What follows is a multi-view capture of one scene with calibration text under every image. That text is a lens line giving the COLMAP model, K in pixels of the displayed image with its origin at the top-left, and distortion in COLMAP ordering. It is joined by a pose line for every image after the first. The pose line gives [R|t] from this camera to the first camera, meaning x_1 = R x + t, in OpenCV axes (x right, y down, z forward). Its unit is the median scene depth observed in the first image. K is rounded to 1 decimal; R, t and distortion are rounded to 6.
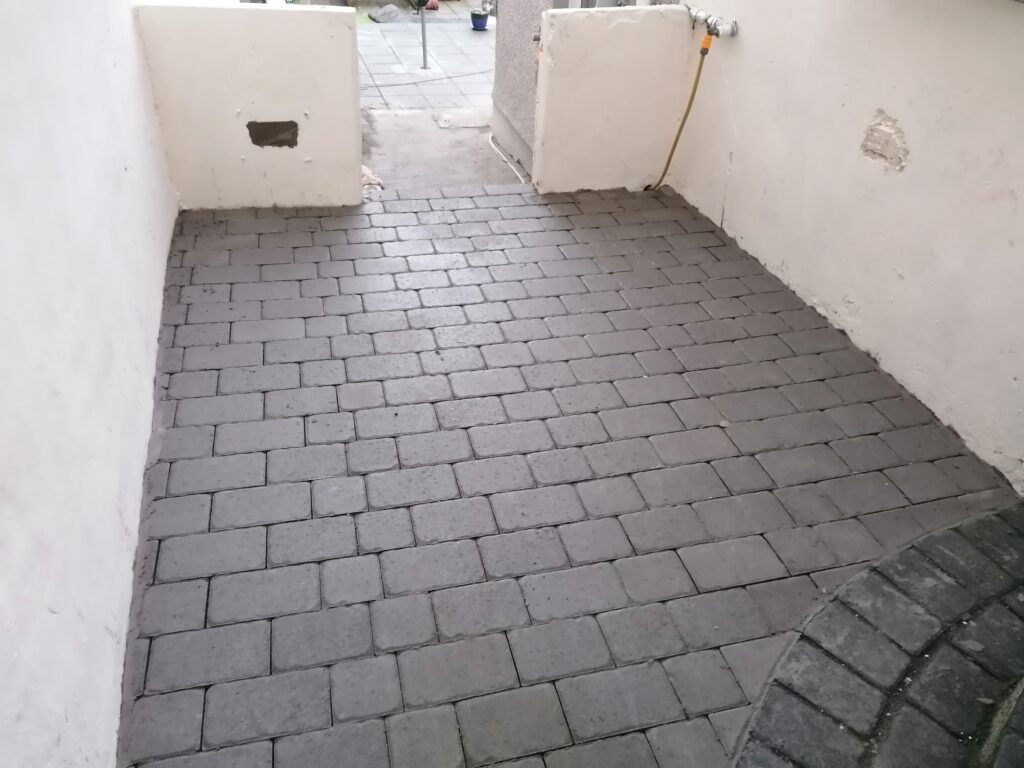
lens RADIAL K [[756.9, 0, 512.0], [0, 756.9, 384.0], [0, 0, 1]] dist [0.106610, -0.138996]
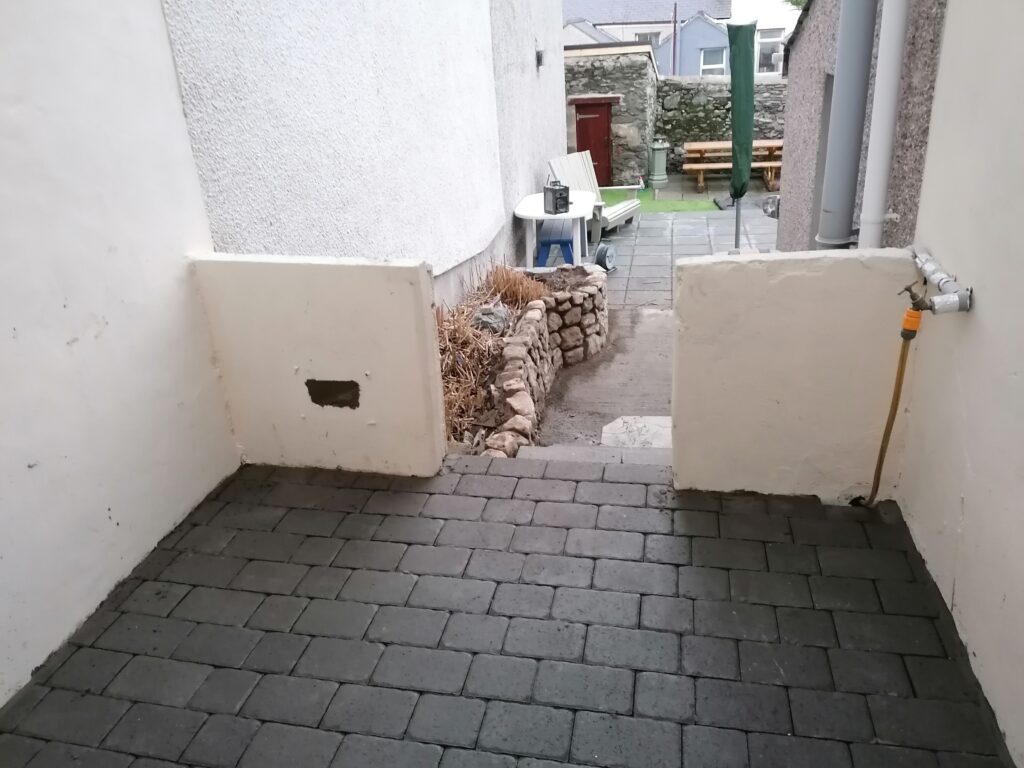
lens RADIAL K [[756.9, 0, 512.0], [0, 756.9, 384.0], [0, 0, 1]] dist [0.106610, -0.138996]
pose [[0.885465, 0.090565, -0.455796, 0.237140], [-0.177178, 0.972532, -0.150962, -0.233197], [0.429604, 0.214429, 0.877189, 0.330260]]
